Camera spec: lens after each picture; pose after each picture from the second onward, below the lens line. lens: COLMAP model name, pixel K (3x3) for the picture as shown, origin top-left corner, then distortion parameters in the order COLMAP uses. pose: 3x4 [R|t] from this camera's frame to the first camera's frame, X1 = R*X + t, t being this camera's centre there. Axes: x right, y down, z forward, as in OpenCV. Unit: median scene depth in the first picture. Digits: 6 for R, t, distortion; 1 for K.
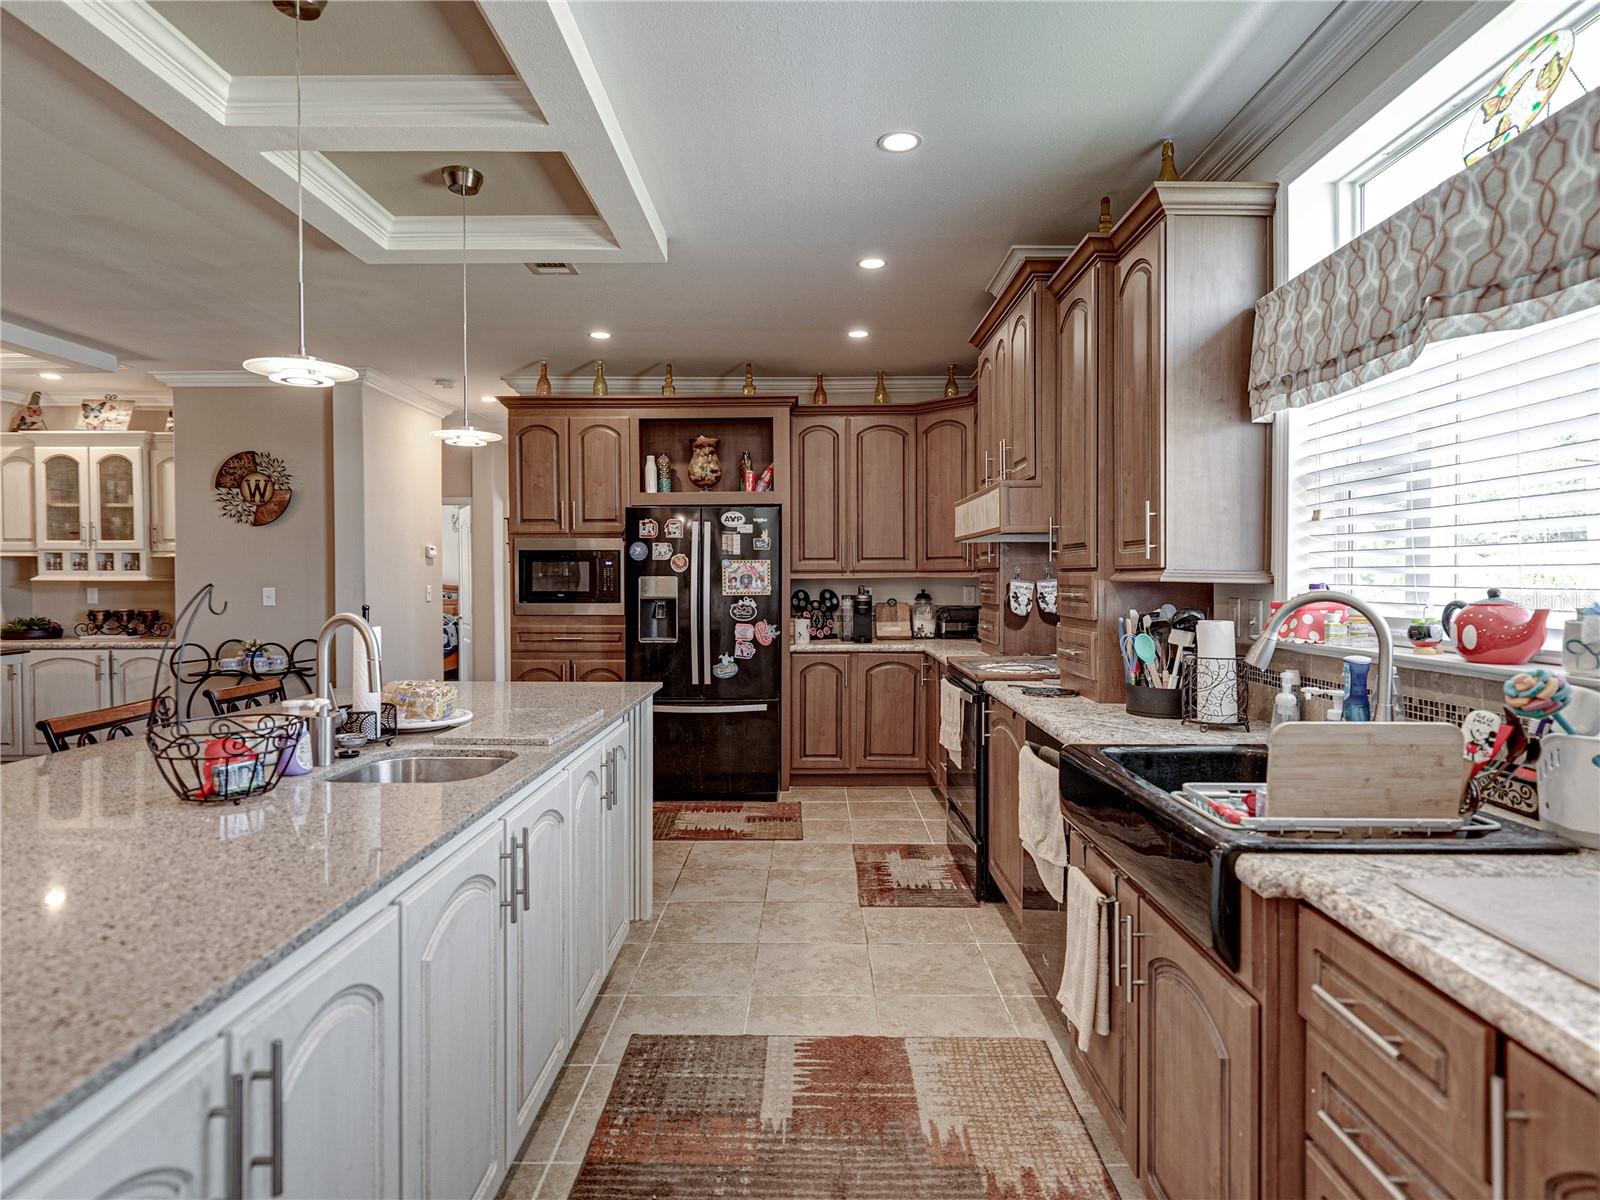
lens RADIAL K [[876.9, 0, 807.4], [0, 876.9, 591.0], [0, 0, 1]] dist [0.003033, 0.000349]
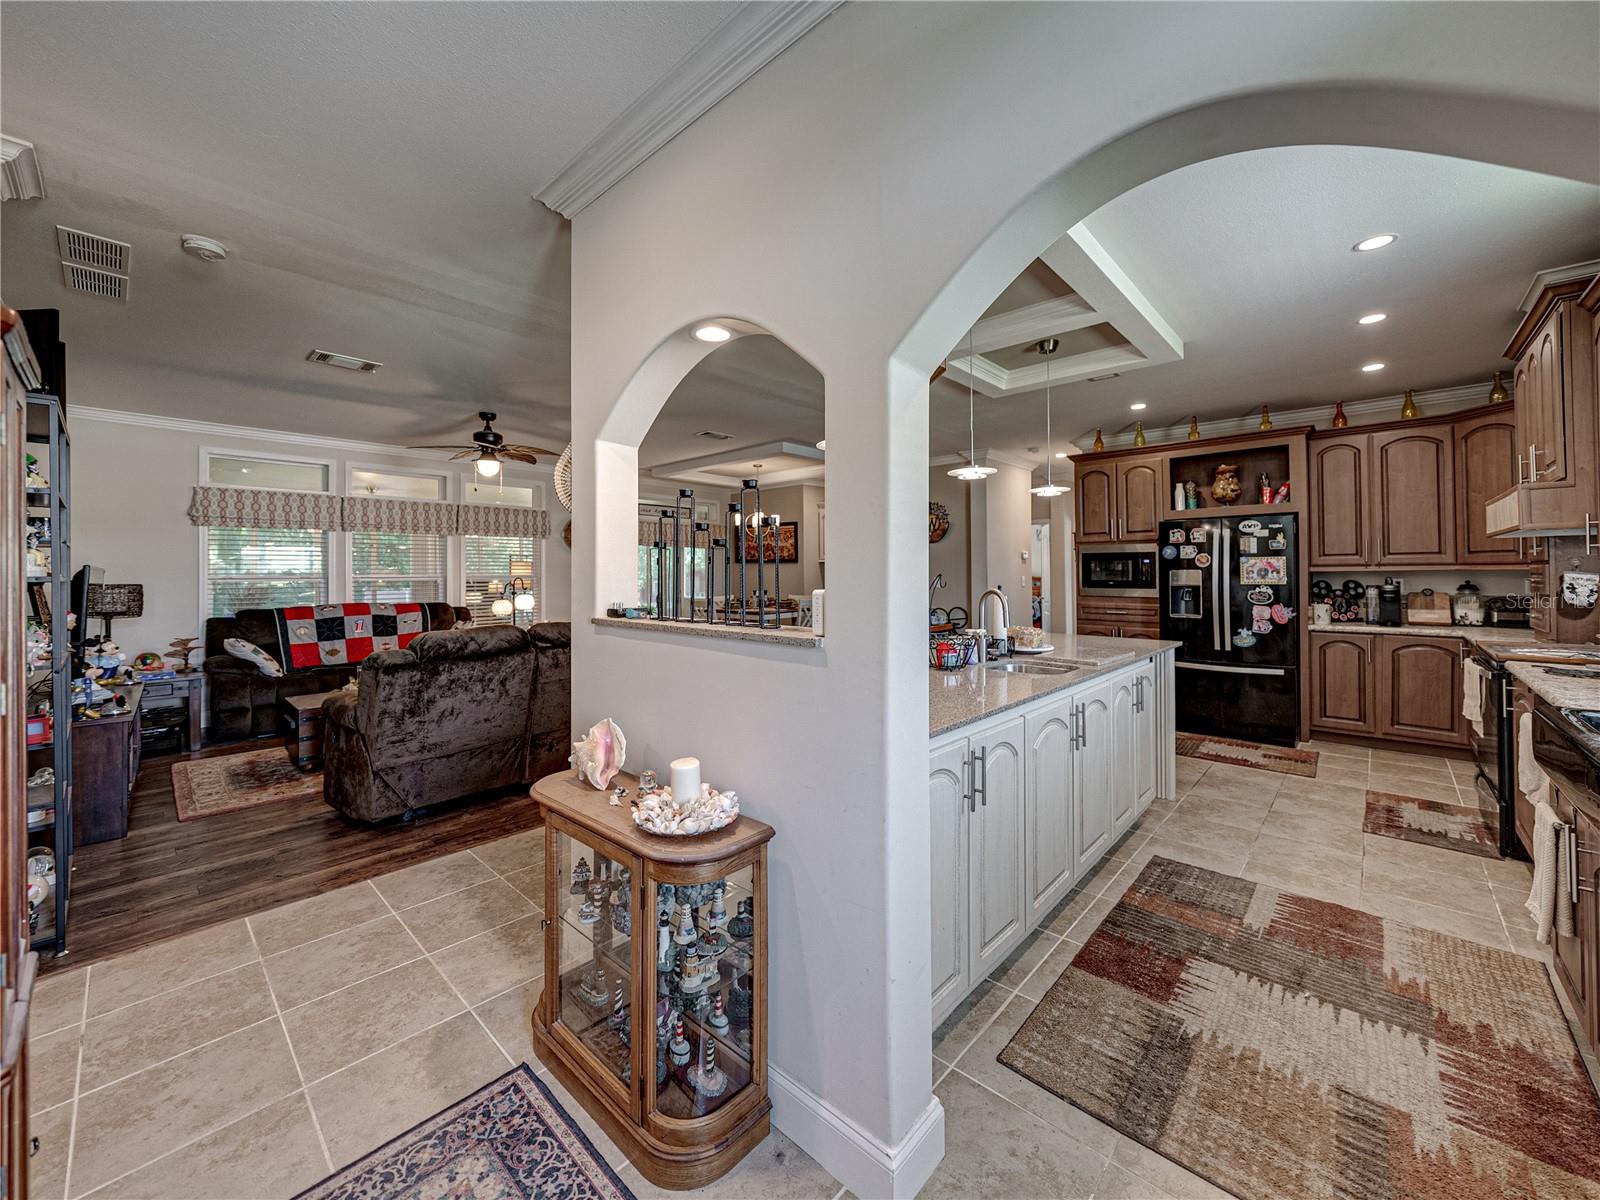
lens RADIAL K [[627.5, 0, 805.2], [0, 627.5, 564.4], [0, 0, 1]] dist [-0.002545, -0.000380]
pose [[0.741326, -0.011177, -0.671052, 0.047861], [-0.006943, 0.999680, -0.024321, 0.002547], [0.671109, 0.022689, 0.741012, -0.136454]]
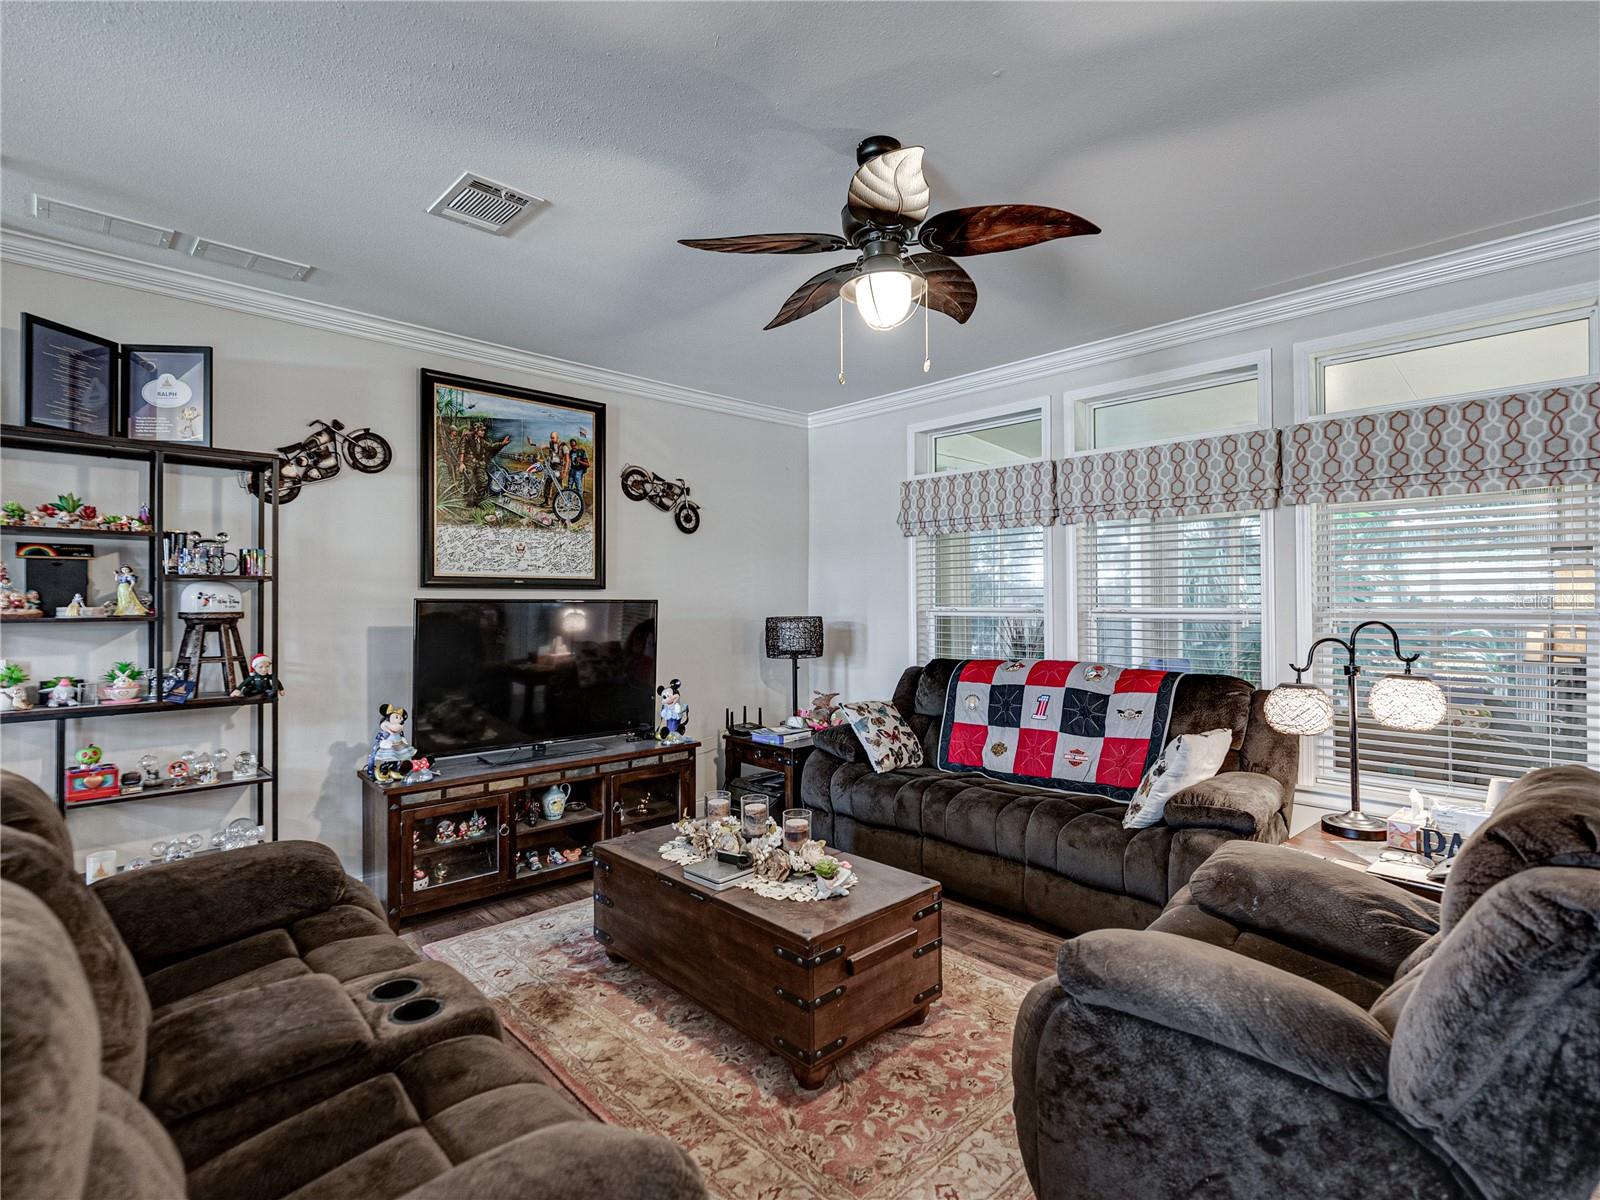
lens RADIAL K [[770.7, 0, 805.3], [0, 770.7, 593.0], [0, 0, 1]] dist [-0.001206, -0.000150]
pose [[-0.711448, -0.001427, -0.702737, -0.643412], [-0.005619, 0.999978, 0.003658, -0.015059], [0.702716, 0.006551, -0.711441, 0.509208]]
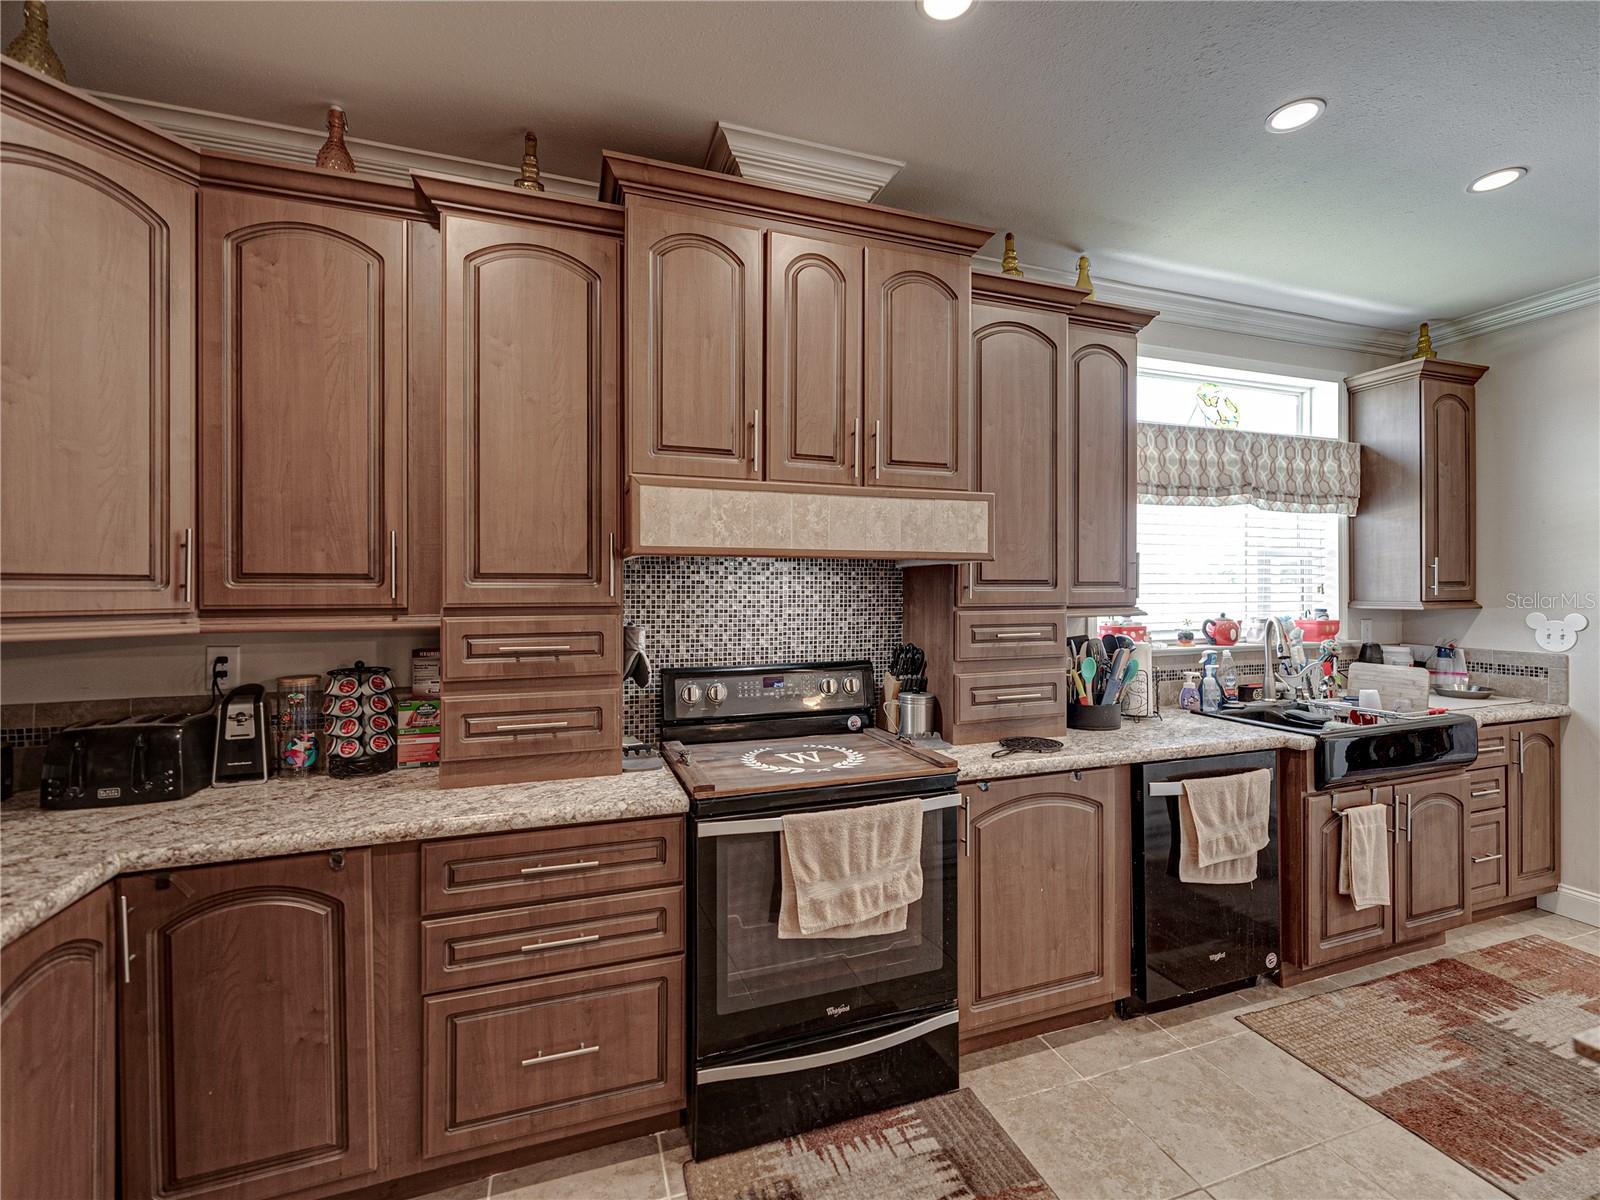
lens RADIAL K [[714.6, 0, 813.0], [0, 714.6, 587.8], [0, 0, 1]] dist [-0.001001, -0.000309]
pose [[-0.343939, 0.005313, 0.938977, -0.194679], [0.019515, 0.999808, 0.001492, -0.029495], [-0.938789, 0.018837, -0.343977, 0.847546]]
